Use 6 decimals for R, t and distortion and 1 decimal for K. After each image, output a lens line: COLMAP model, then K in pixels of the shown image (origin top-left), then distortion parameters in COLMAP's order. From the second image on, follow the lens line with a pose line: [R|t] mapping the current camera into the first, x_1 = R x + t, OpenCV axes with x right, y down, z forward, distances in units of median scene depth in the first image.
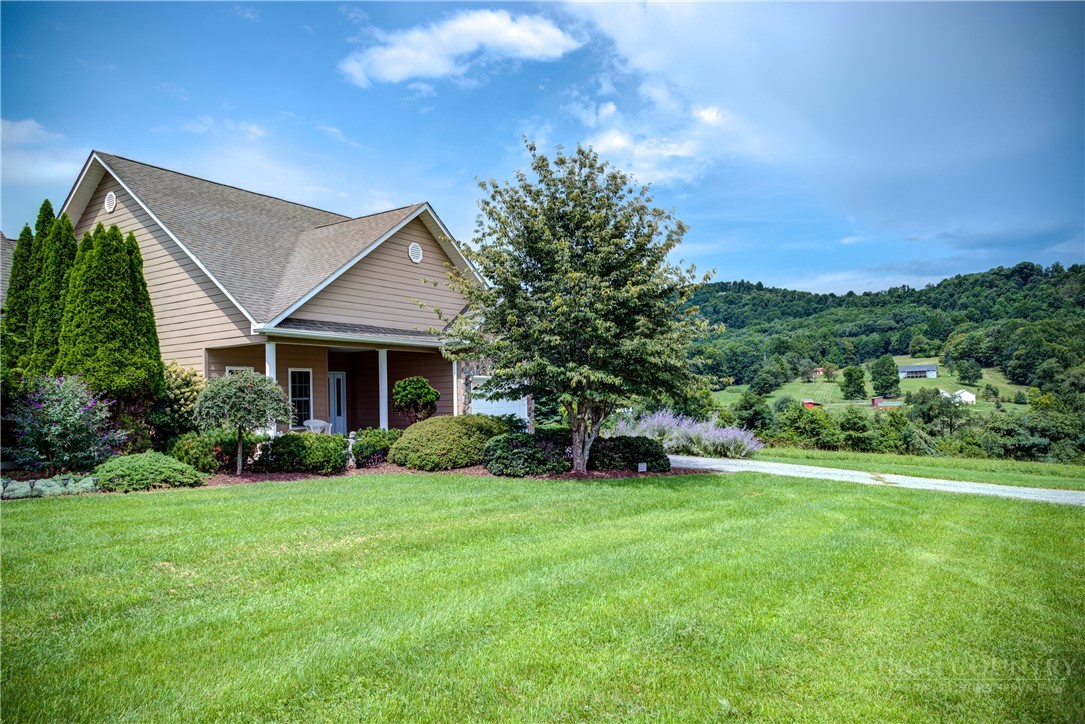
lens RADIAL K [[713.1, 0, 542.5], [0, 713.1, 362.0], [0, 0, 1]] dist [-0.036155, 0.003784]
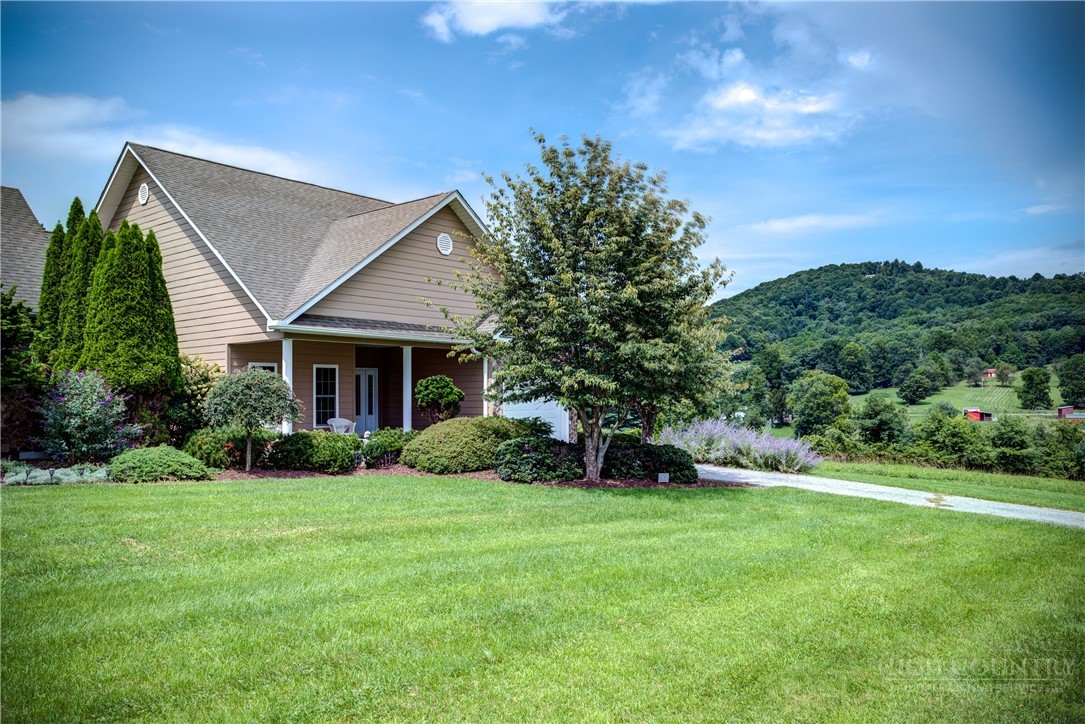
lens RADIAL K [[835.9, 0, 542.0], [0, 835.9, 353.6], [0, 0, 1]] dist [-0.031775, 0.000536]
pose [[0.990692, 0.013597, -0.135443, 0.109483], [-0.013878, 0.999903, -0.001137, -0.009315], [0.135415, 0.003006, 0.990784, -0.089074]]
